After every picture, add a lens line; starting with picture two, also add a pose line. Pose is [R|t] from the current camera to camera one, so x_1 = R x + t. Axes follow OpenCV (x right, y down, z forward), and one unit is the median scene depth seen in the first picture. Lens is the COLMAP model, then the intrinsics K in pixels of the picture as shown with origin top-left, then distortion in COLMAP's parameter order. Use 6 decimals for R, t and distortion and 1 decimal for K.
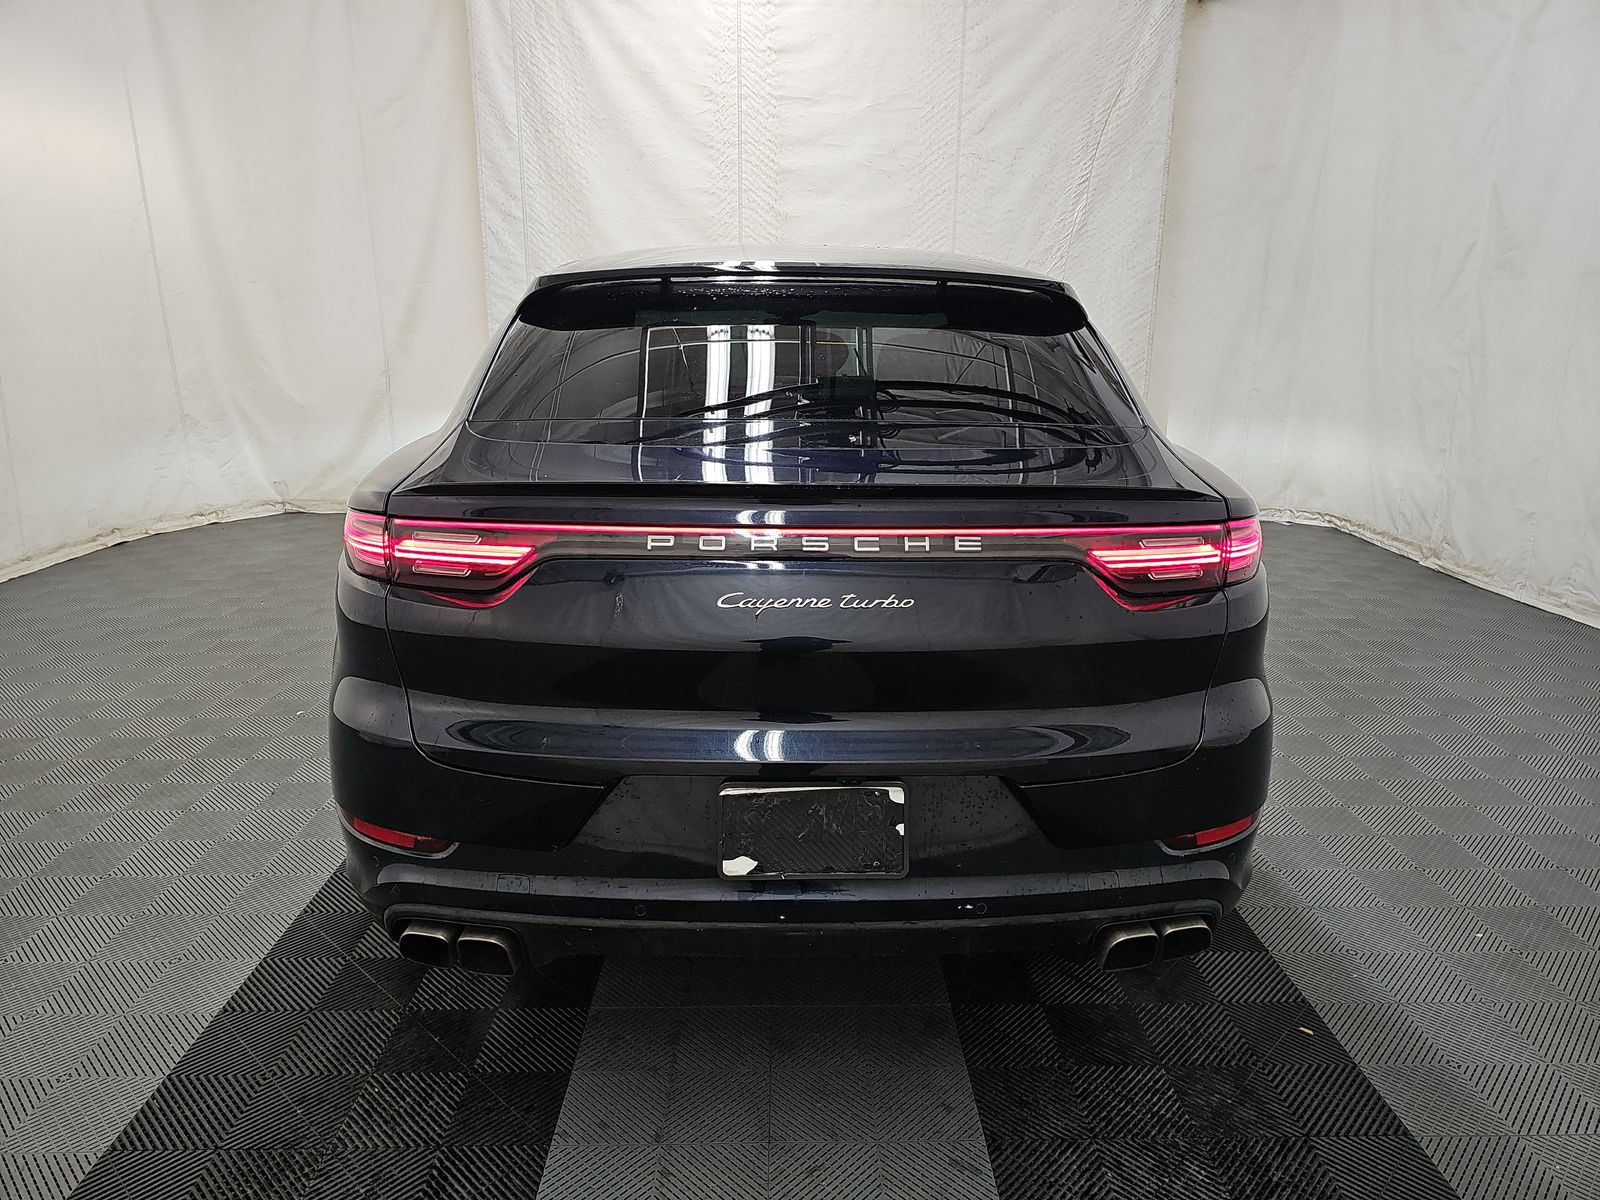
lens RADIAL K [[1065.2, 0, 785.2], [0, 1065.2, 599.2], [0, 0, 1]] dist [0.031866, -0.042708]
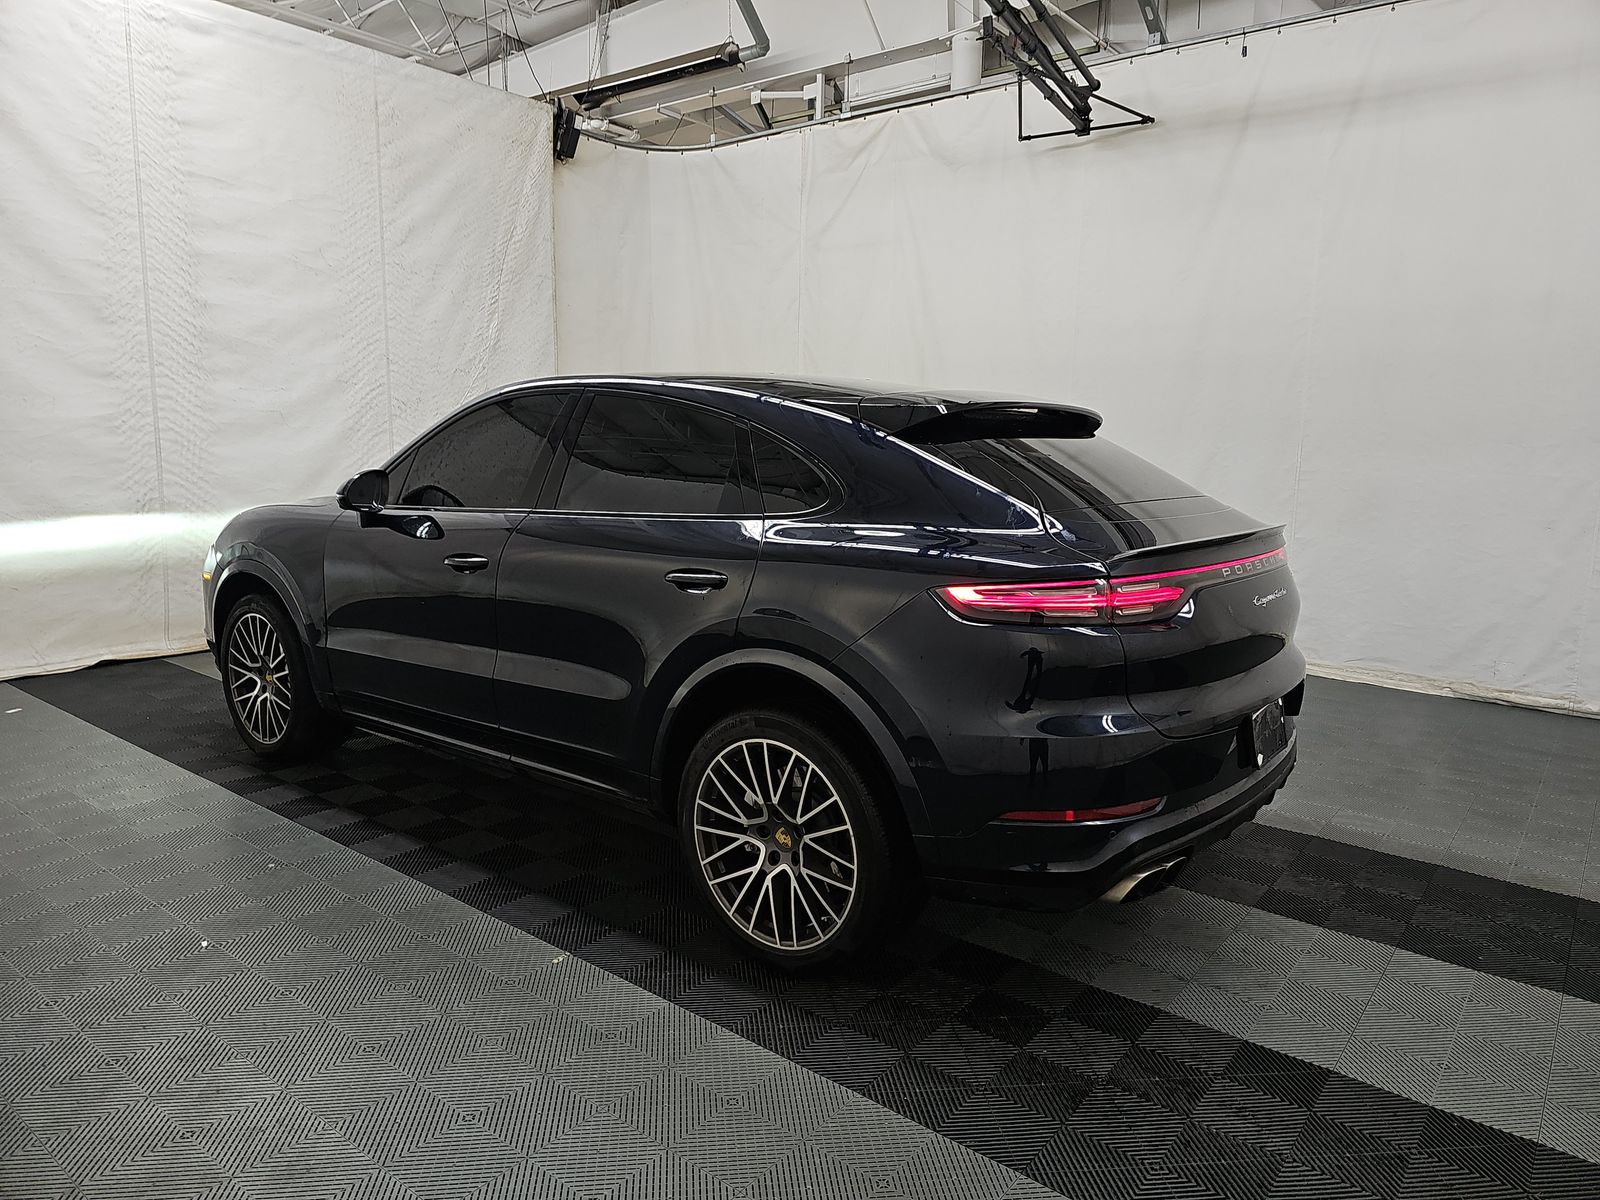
lens RADIAL K [[1065.2, 0, 785.2], [0, 1065.2, 599.2], [0, 0, 1]] dist [0.031866, -0.042708]
pose [[0.628808, -0.110980, 0.769600, -0.415975], [0.178199, 0.983987, -0.003704, -0.029121], [-0.756866, 0.139471, 0.638515, 0.106276]]
